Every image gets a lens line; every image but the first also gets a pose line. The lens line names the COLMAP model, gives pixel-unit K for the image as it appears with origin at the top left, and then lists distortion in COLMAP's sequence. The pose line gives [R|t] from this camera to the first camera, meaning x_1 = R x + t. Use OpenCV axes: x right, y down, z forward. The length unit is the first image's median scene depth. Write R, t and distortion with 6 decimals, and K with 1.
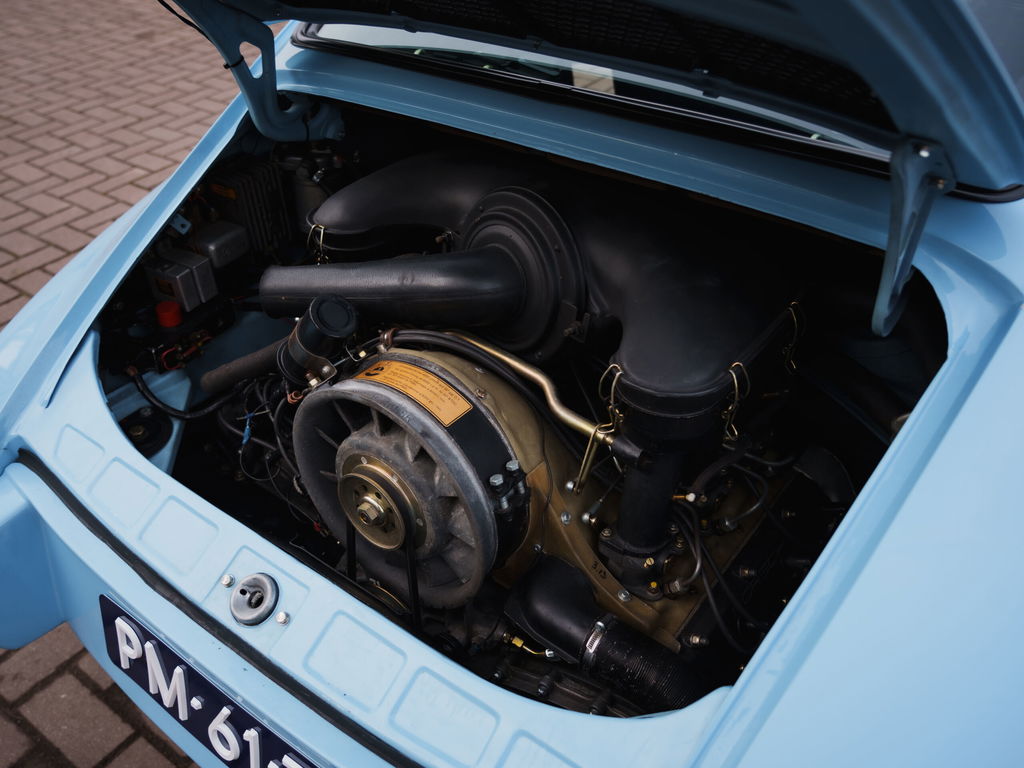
lens RADIAL K [[864.2, 0, 505.8], [0, 864.2, 378.1], [0, 0, 1]] dist [0.009785, 0.003887]
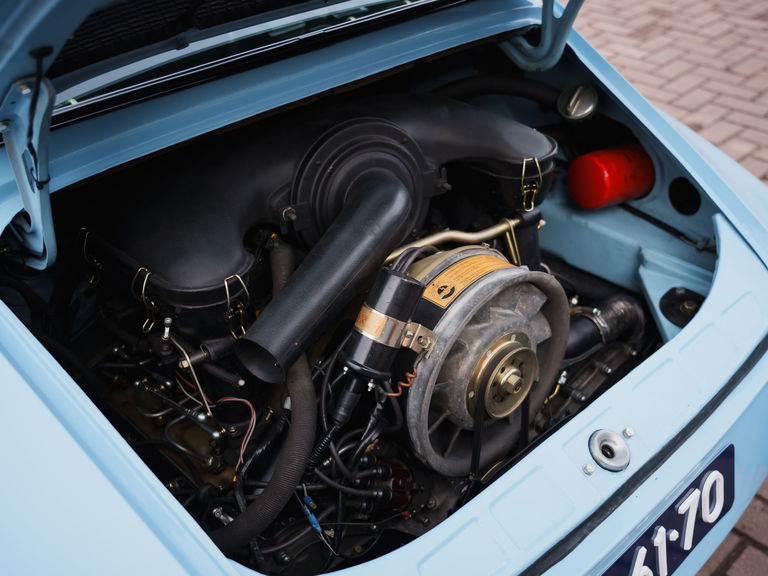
lens RADIAL K [[845.0, 0, 383.4], [0, 845.0, 290.6], [0, 0, 1]] dist [0.042153, 0.000000]
pose [[0.165434, -0.533344, 0.829564, -1.067252], [0.601898, 0.720934, 0.343472, -0.430485], [-0.781249, 0.442491, 0.440285, 0.585349]]
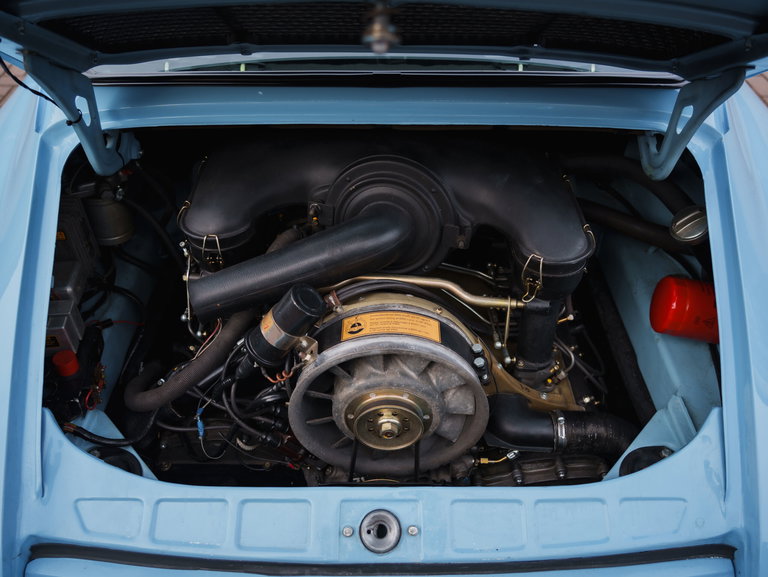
lens RADIAL K [[648.1, 0, 382.7], [0, 648.1, 288.3], [0, 0, 1]] dist [0.009785, 0.003887]
pose [[0.796298, -0.382677, 0.468473, -0.543099], [0.341392, 0.923638, 0.174194, -0.214003], [-0.499360, 0.021222, 0.866135, 0.158289]]
